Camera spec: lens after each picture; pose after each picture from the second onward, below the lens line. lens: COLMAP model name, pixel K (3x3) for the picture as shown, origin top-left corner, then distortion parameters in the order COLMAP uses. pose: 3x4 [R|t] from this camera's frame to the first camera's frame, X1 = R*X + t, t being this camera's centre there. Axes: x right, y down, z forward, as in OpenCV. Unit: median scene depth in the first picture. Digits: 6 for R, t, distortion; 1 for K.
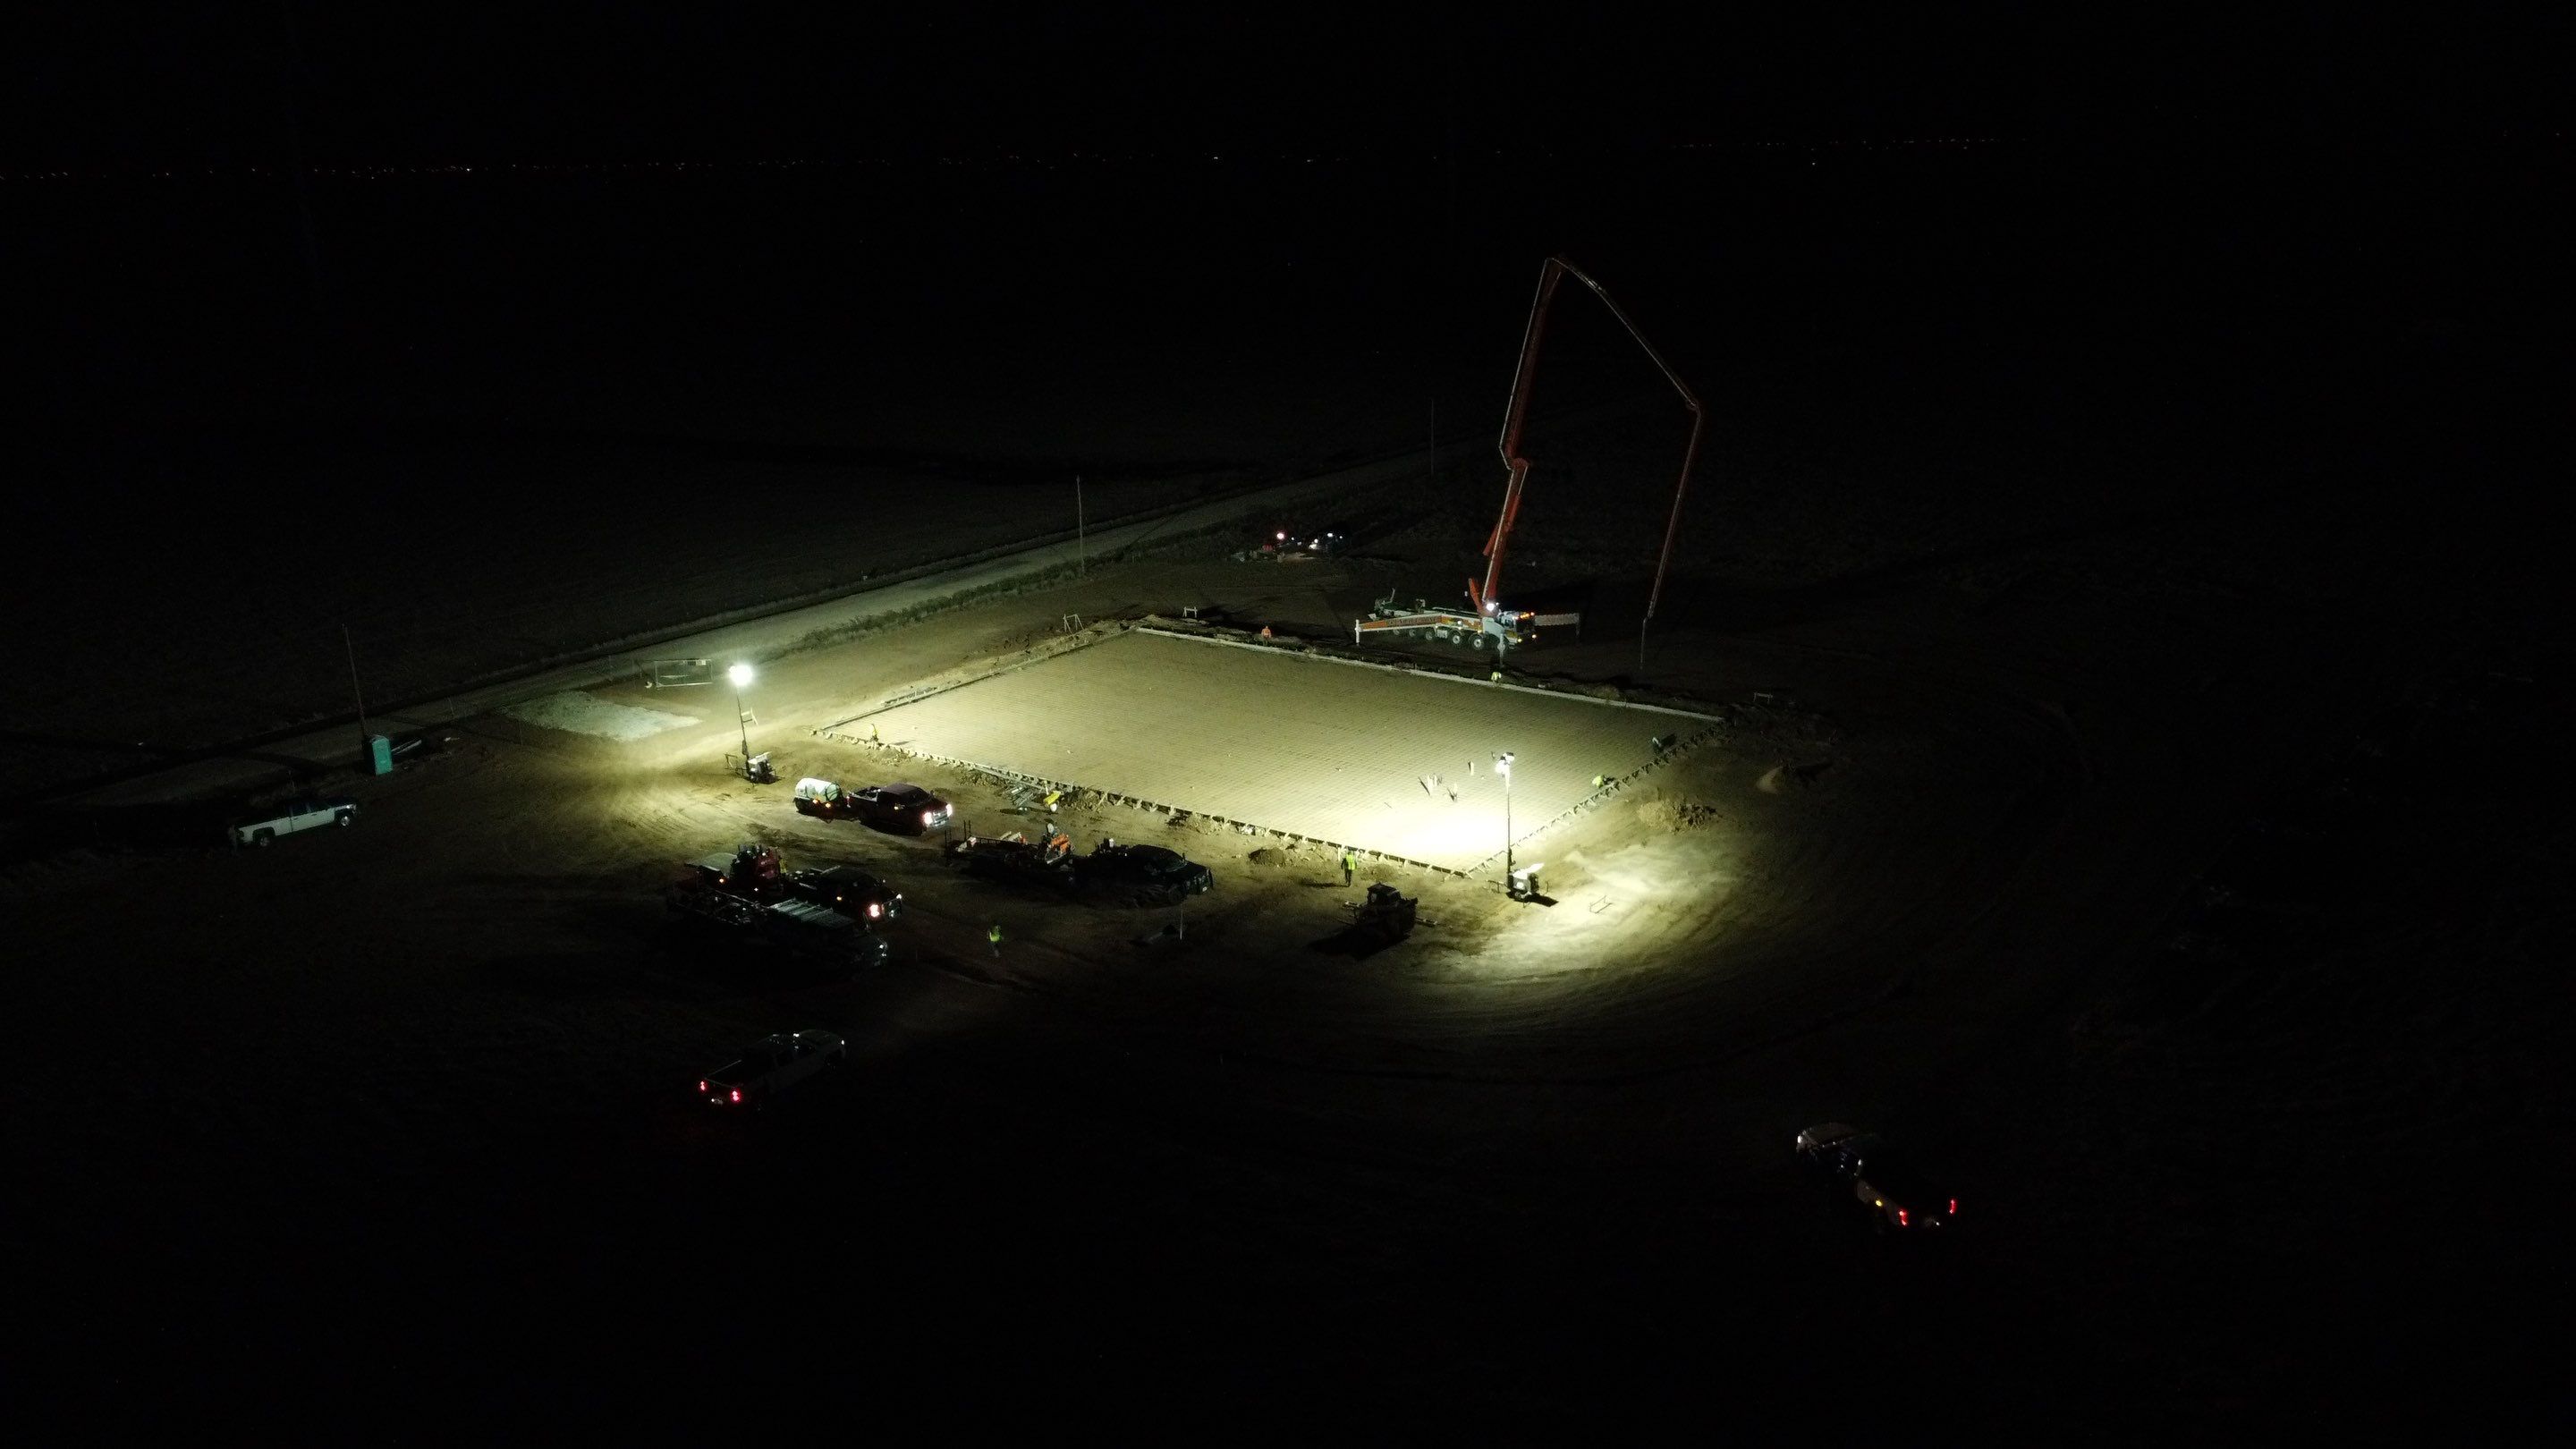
lens RADIAL K [[1966.2, 0, 1288.0], [0, 1966.2, 724.5], [0, 0, 1]] dist [0.001164, -0.004671]
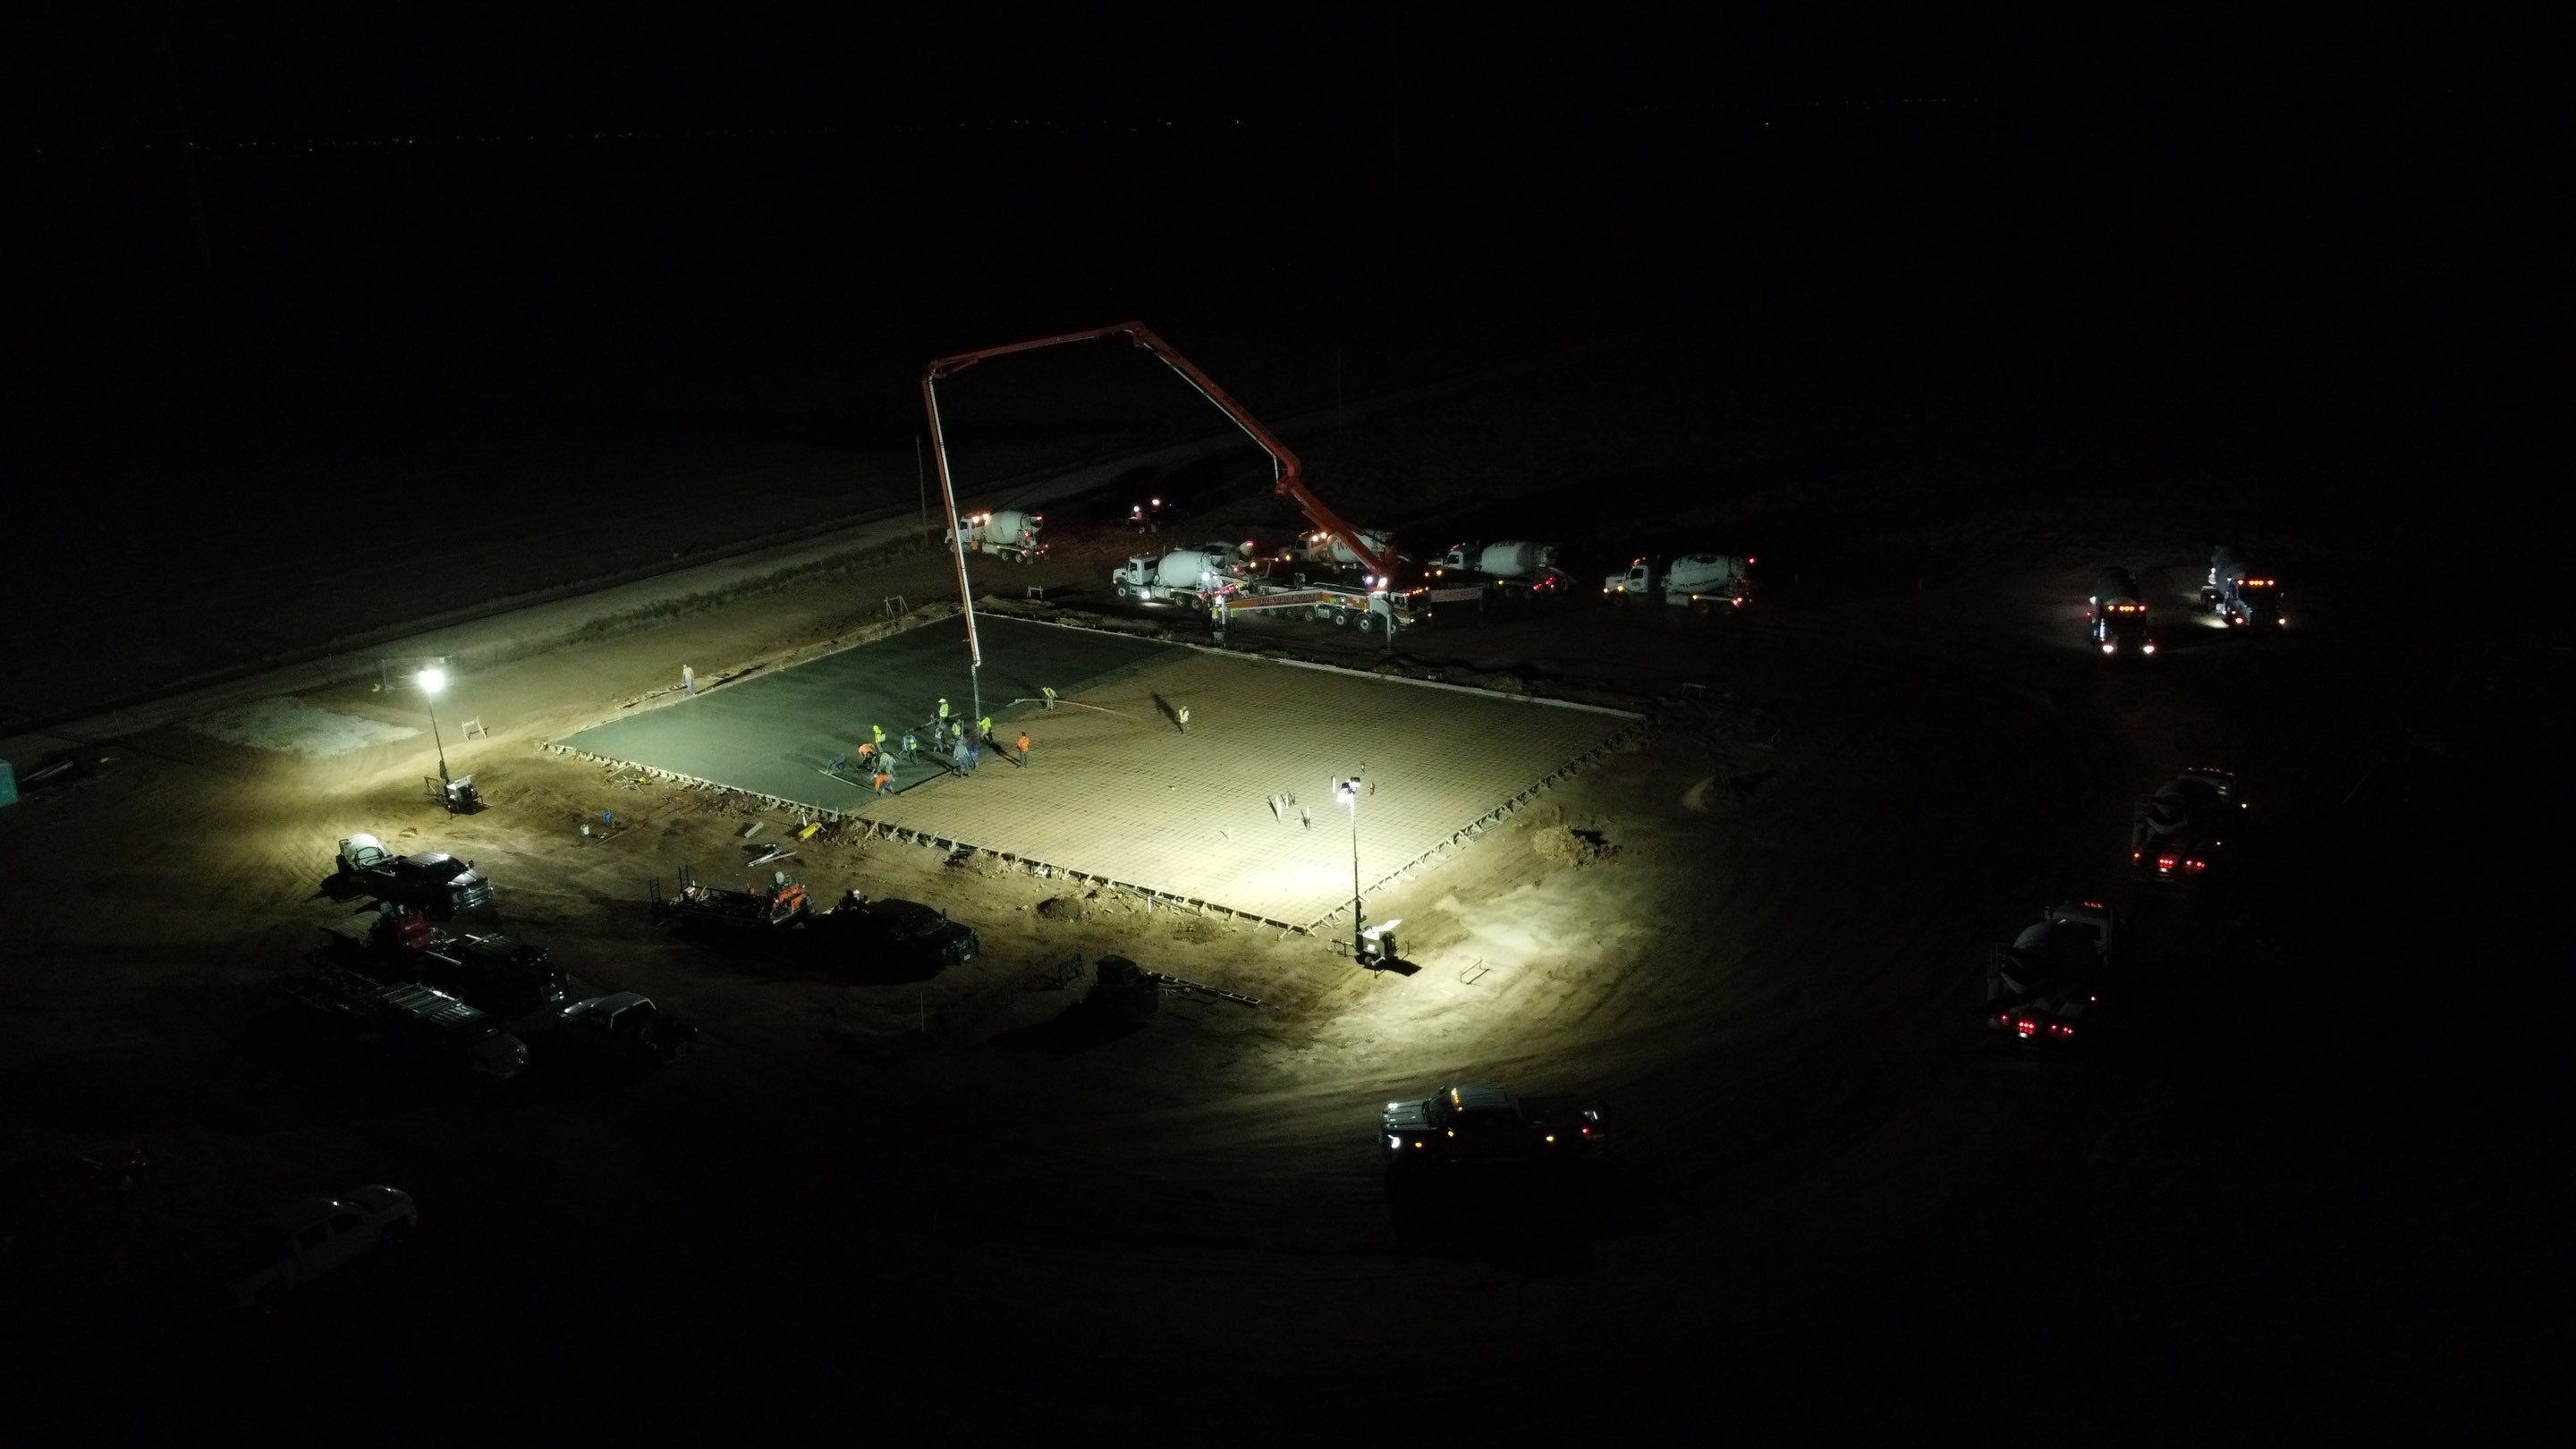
lens RADIAL K [[1966.2, 0, 1288.0], [0, 1966.2, 724.5], [0, 0, 1]] dist [0.001164, -0.004671]
pose [[0.999720, -0.013949, 0.019099, 0.061962], [0.013631, 0.999768, 0.016696, -0.016913], [-0.019327, -0.016431, 0.999678, 0.196584]]
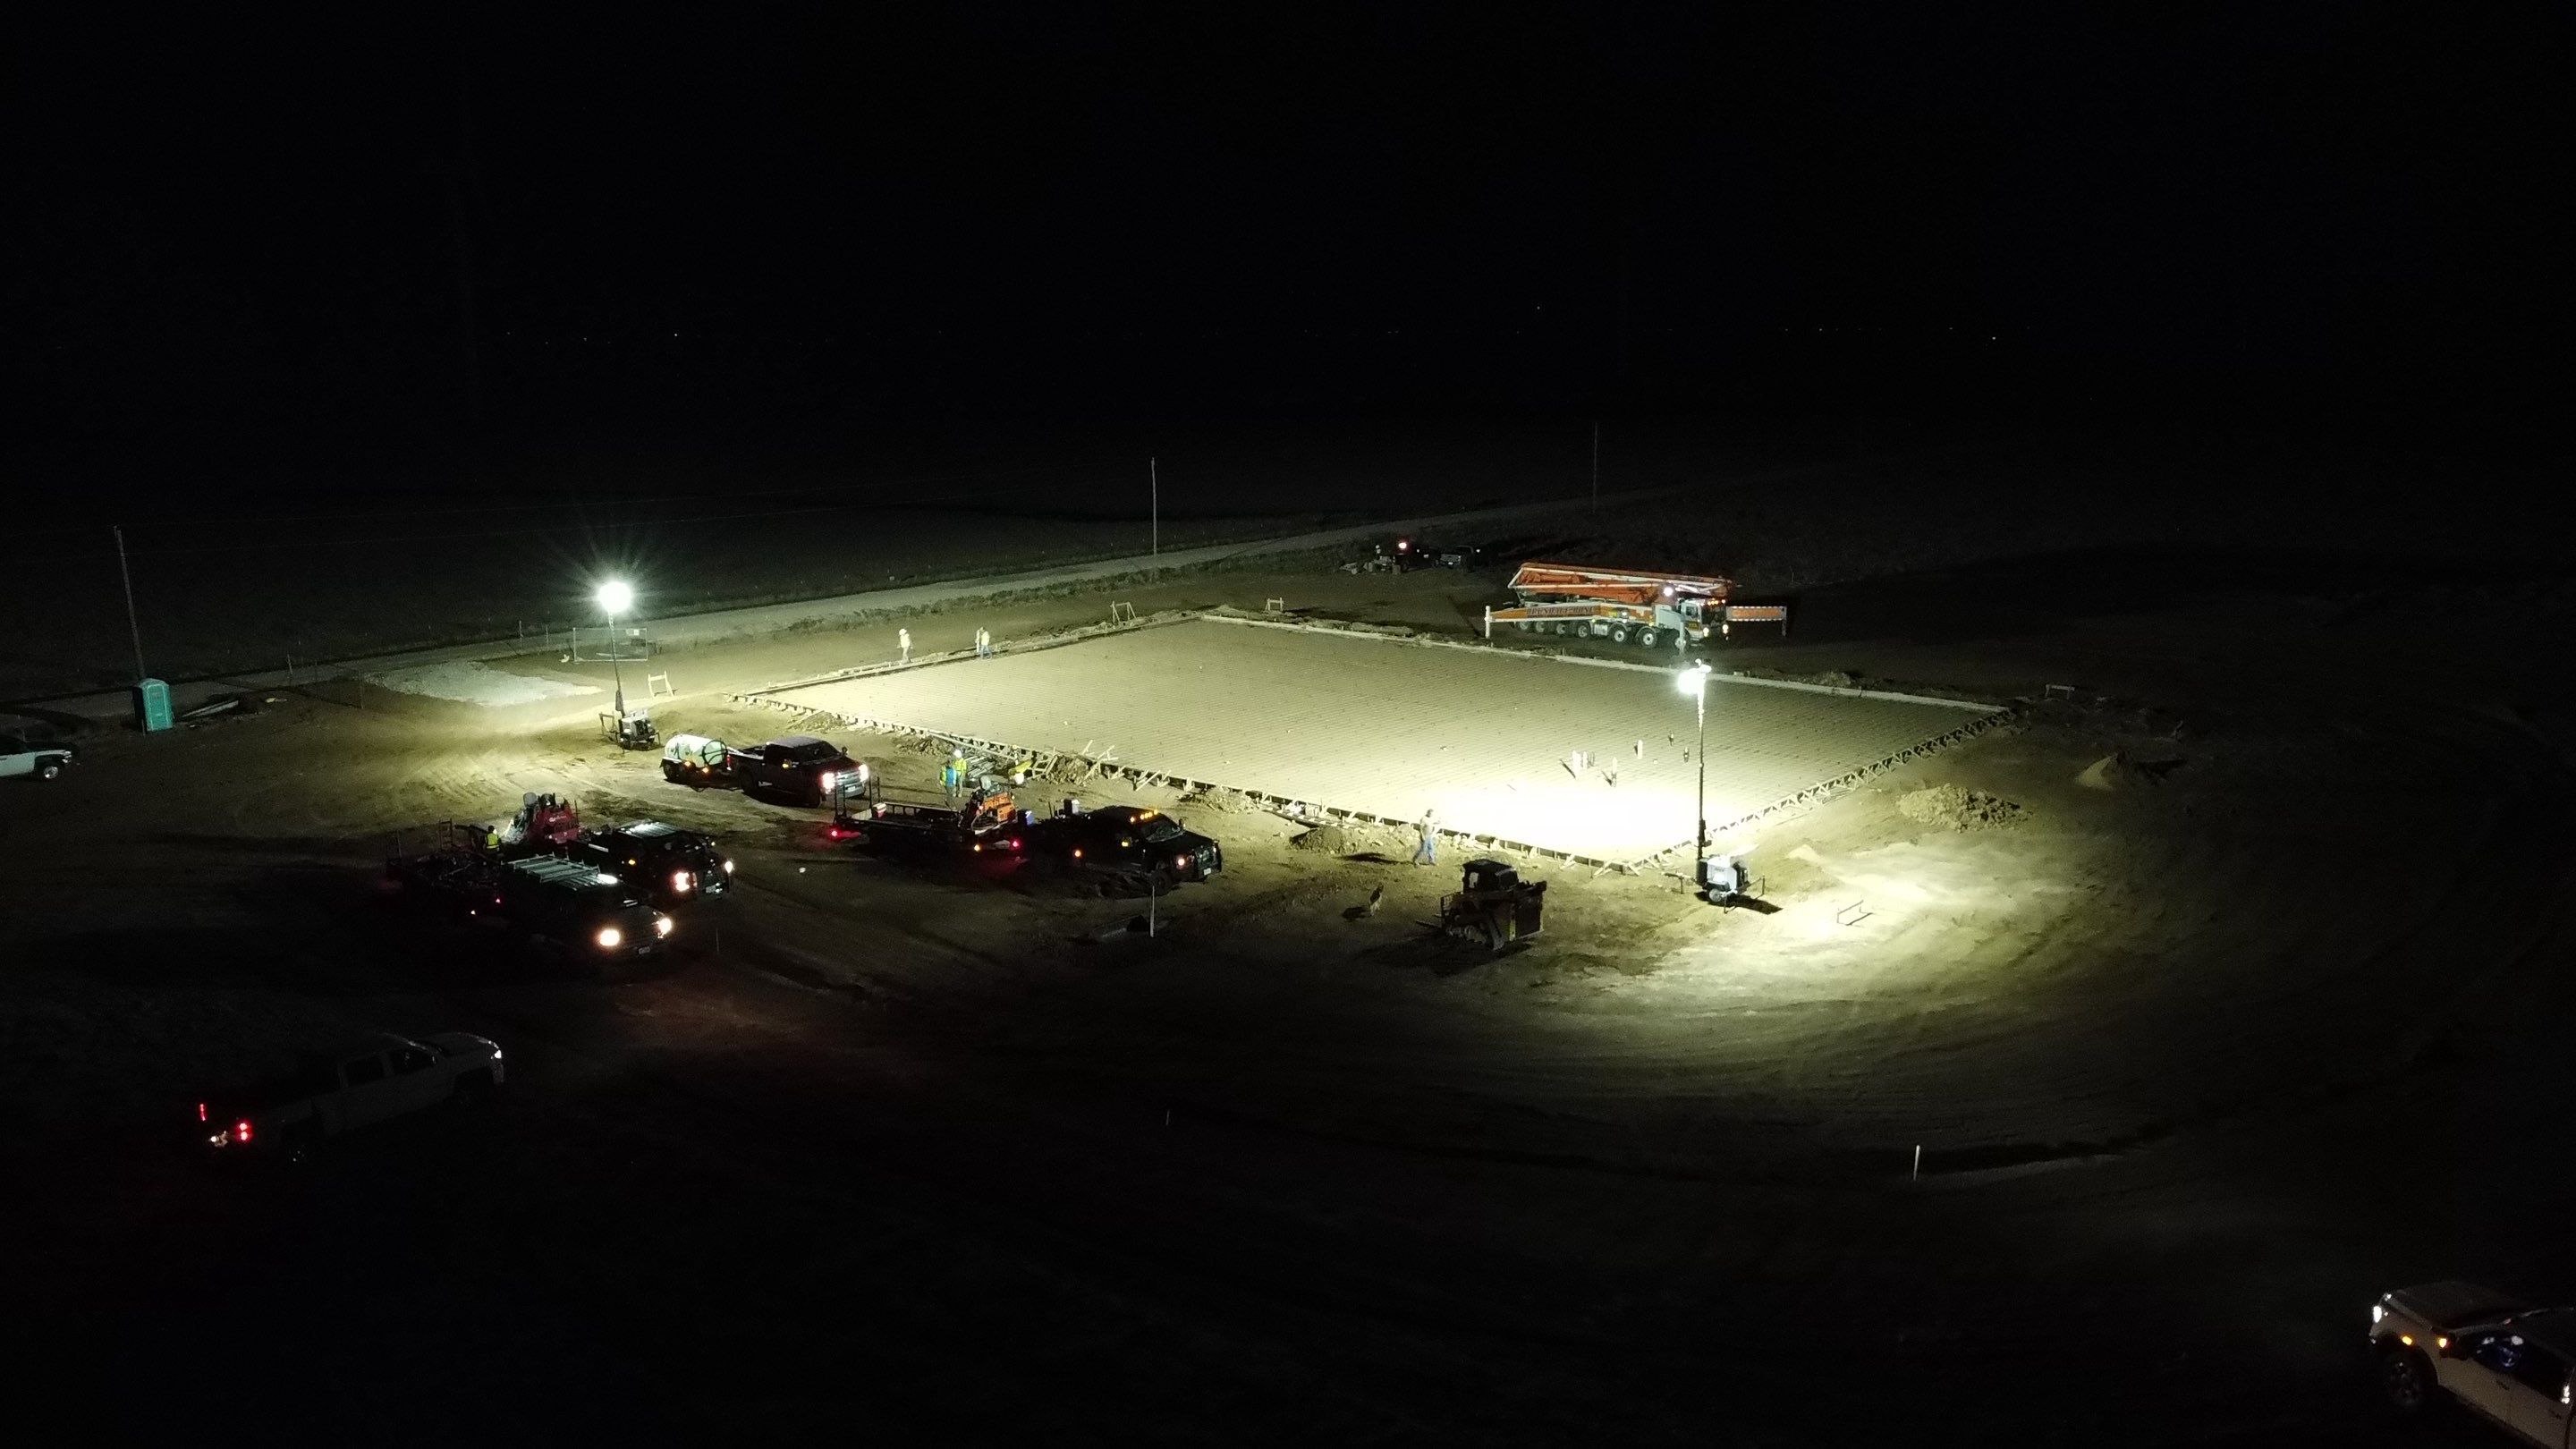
lens RADIAL K [[1966.2, 0, 1288.0], [0, 1966.2, 724.5], [0, 0, 1]] dist [0.001164, -0.004671]
pose [[0.996235, 0.027974, -0.082061, 0.029319], [-0.034814, 0.995930, -0.083138, 0.077378], [0.079401, 0.085682, 0.993154, 0.329503]]
